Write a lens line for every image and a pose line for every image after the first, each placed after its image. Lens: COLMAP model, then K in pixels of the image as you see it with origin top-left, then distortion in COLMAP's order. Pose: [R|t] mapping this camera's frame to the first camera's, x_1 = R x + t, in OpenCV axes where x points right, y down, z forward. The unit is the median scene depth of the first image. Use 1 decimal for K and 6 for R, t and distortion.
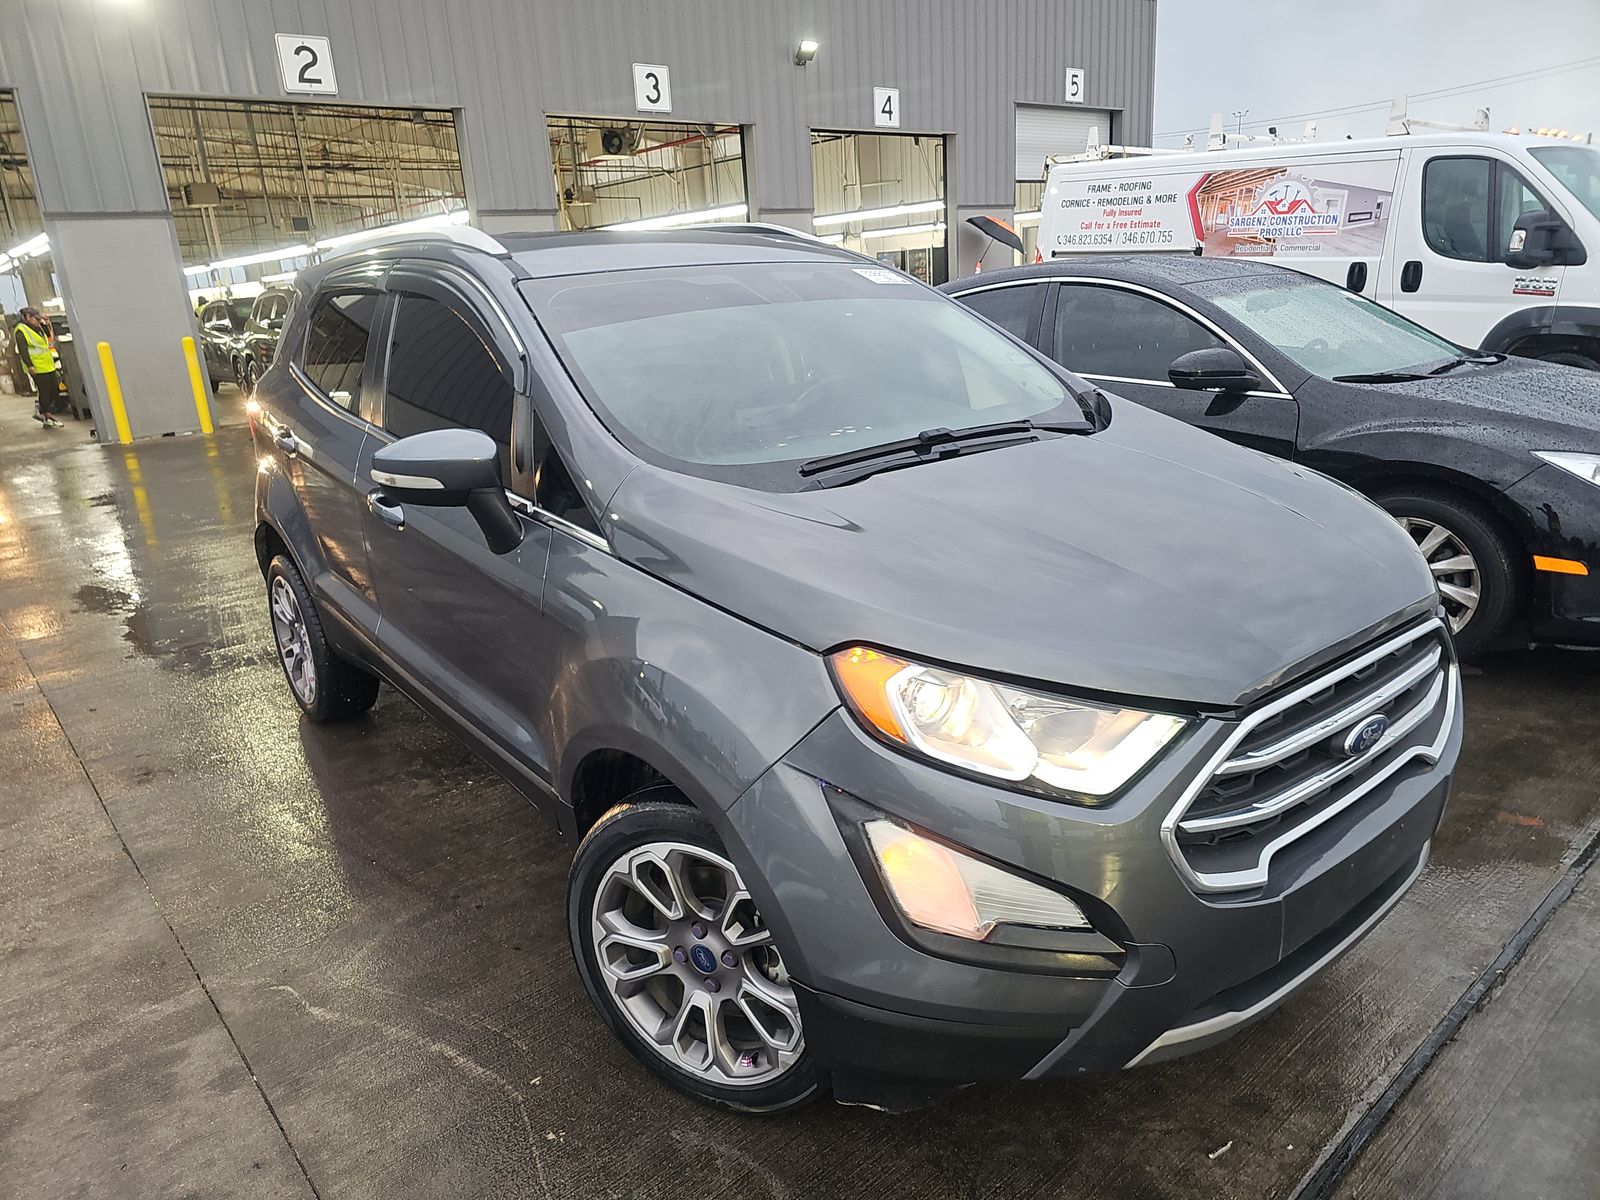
lens RADIAL K [[1077.5, 0, 806.5], [0, 1077.5, 596.4], [0, 0, 1]] dist [0.022140, -0.004089]
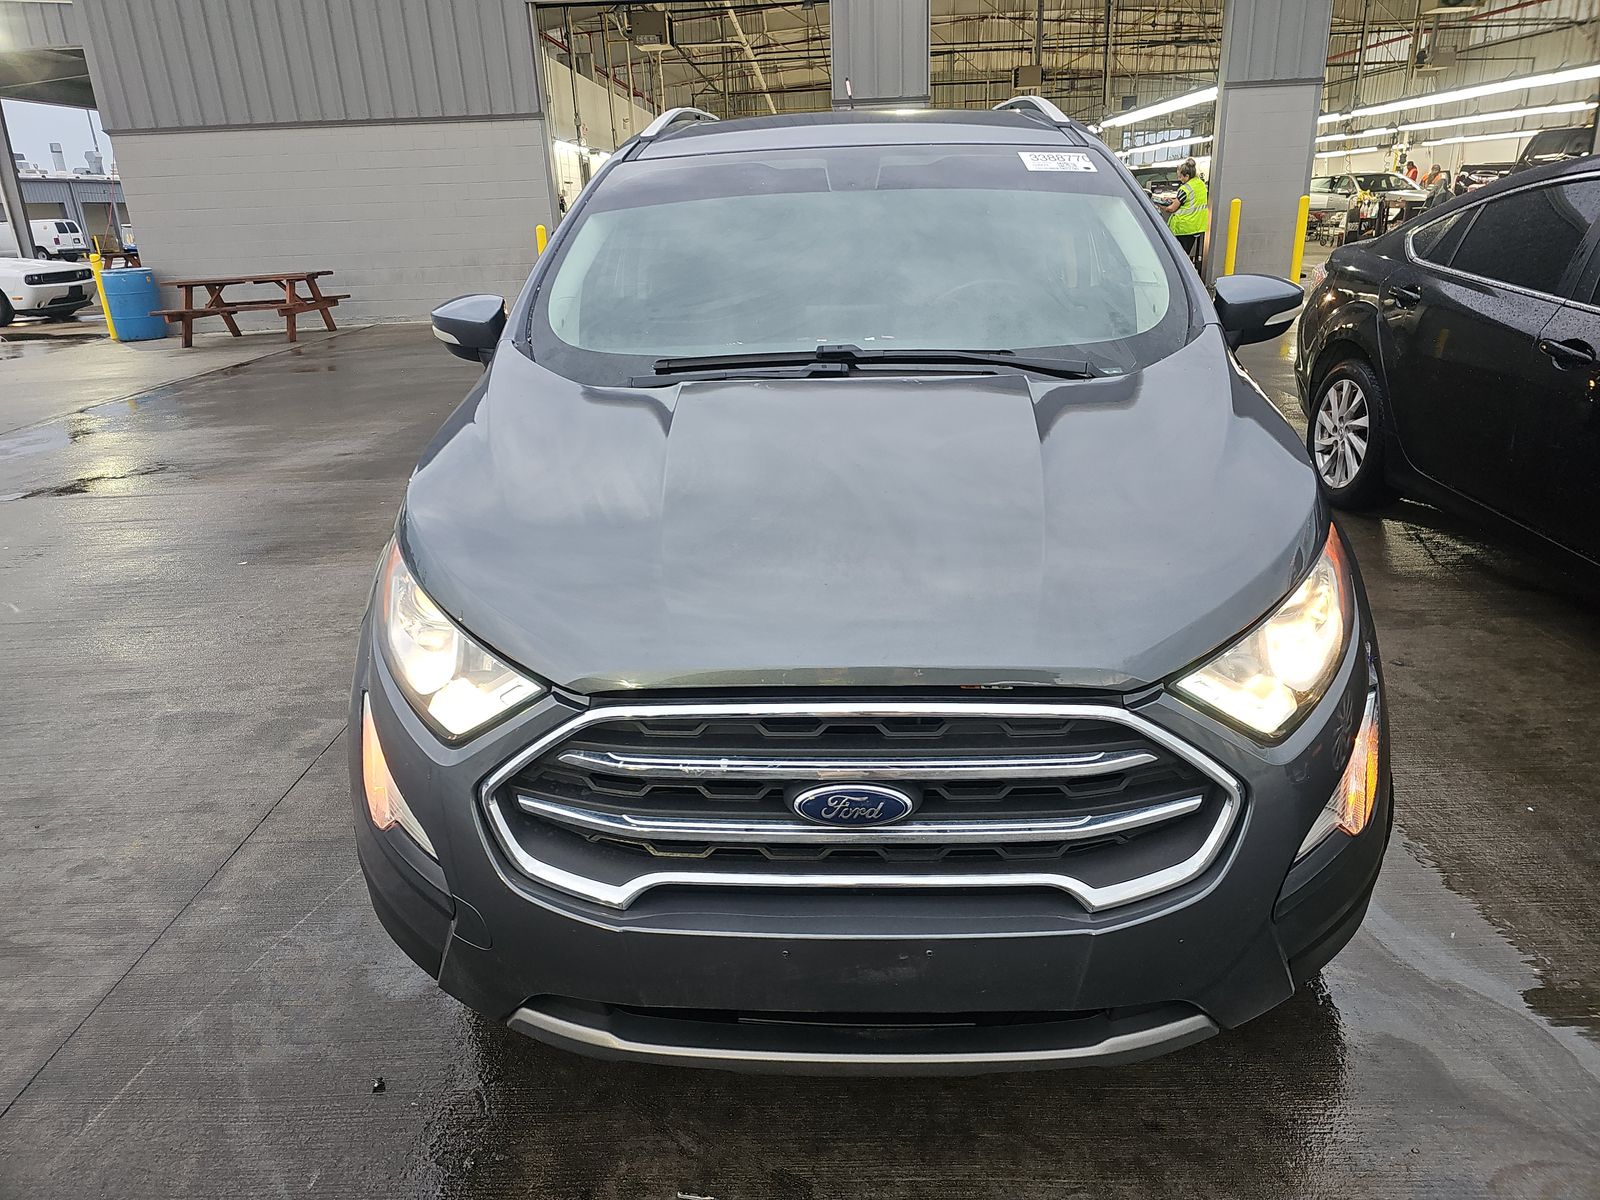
lens RADIAL K [[1077.5, 0, 806.5], [0, 1077.5, 596.4], [0, 0, 1]] dist [0.022140, -0.004089]
pose [[0.752558, 0.261690, -0.604298, 0.704547], [-0.201217, 0.965142, 0.167369, -0.102690], [0.627032, -0.004360, 0.778981, 0.308833]]
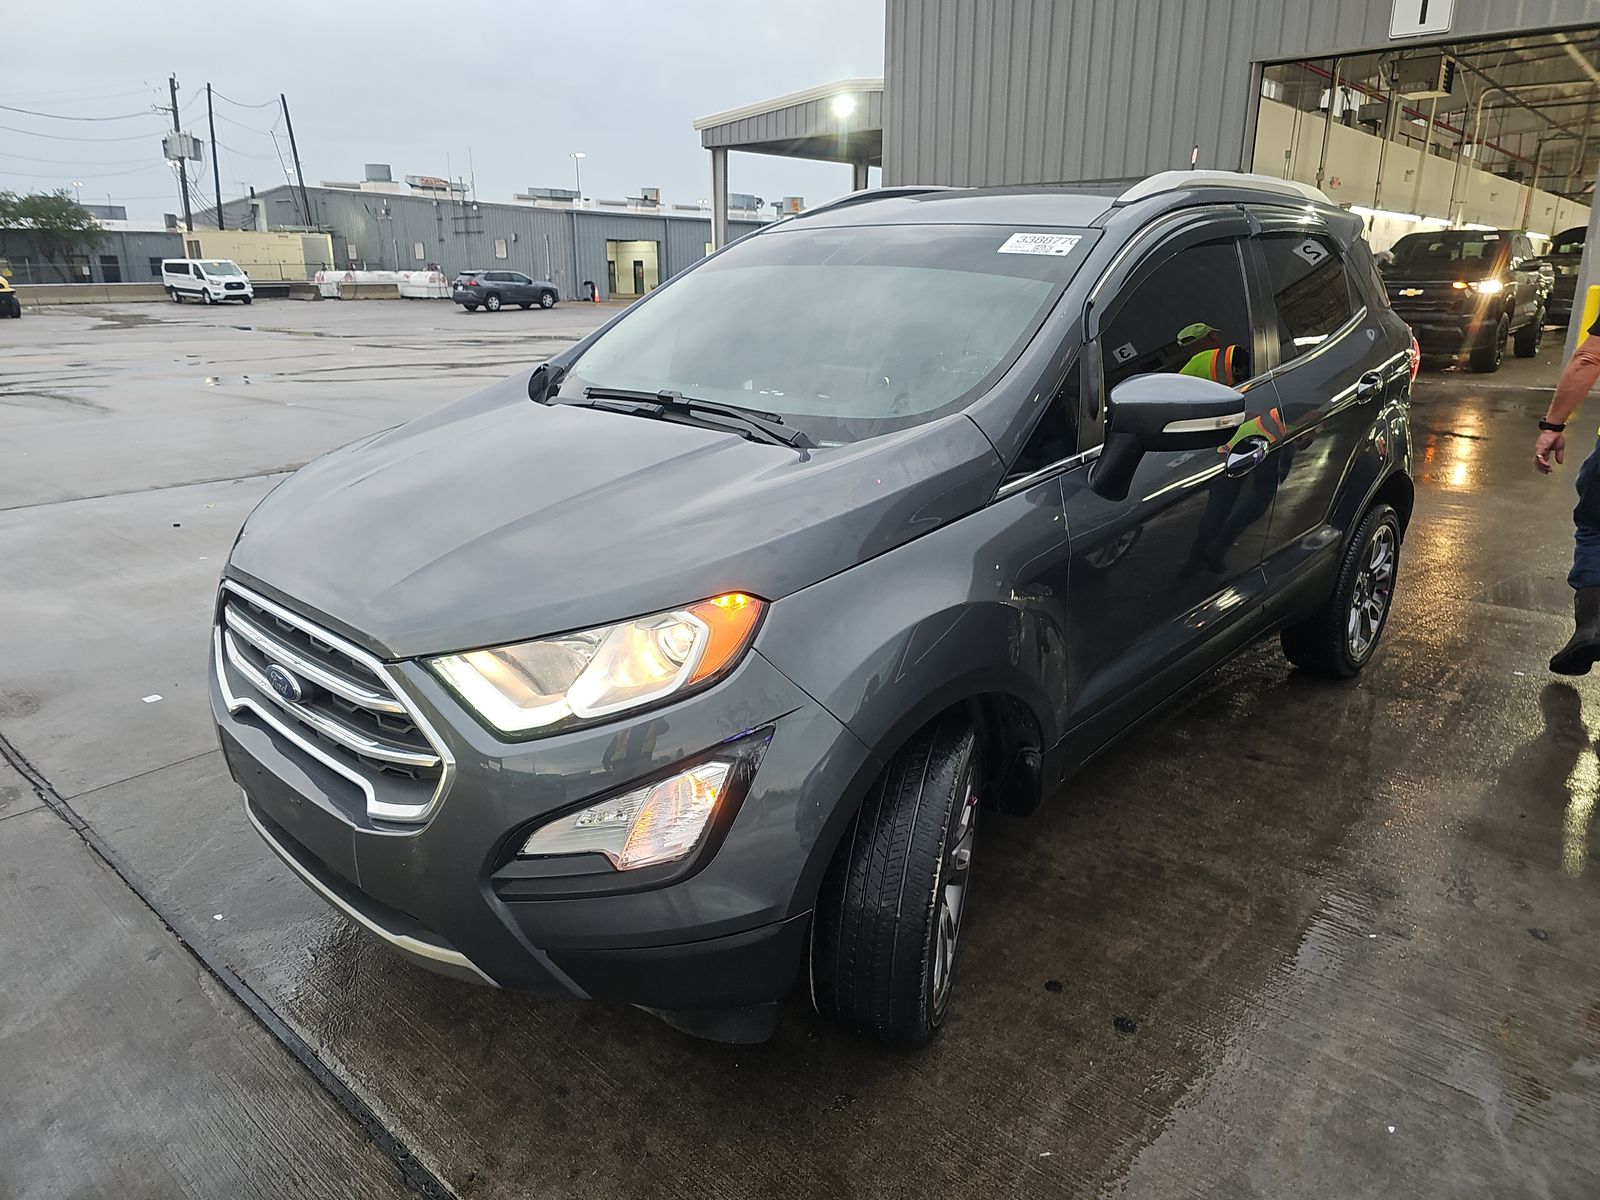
lens RADIAL K [[1073.6, 0, 800.1], [0, 1073.6, 548.8], [0, 0, 1]] dist [0.017598, -0.001646]
pose [[0.138498, 0.319288, -0.937482, 1.223368], [-0.294206, 0.917136, 0.268894, -0.346492], [0.945654, 0.238572, 0.220959, 0.952003]]
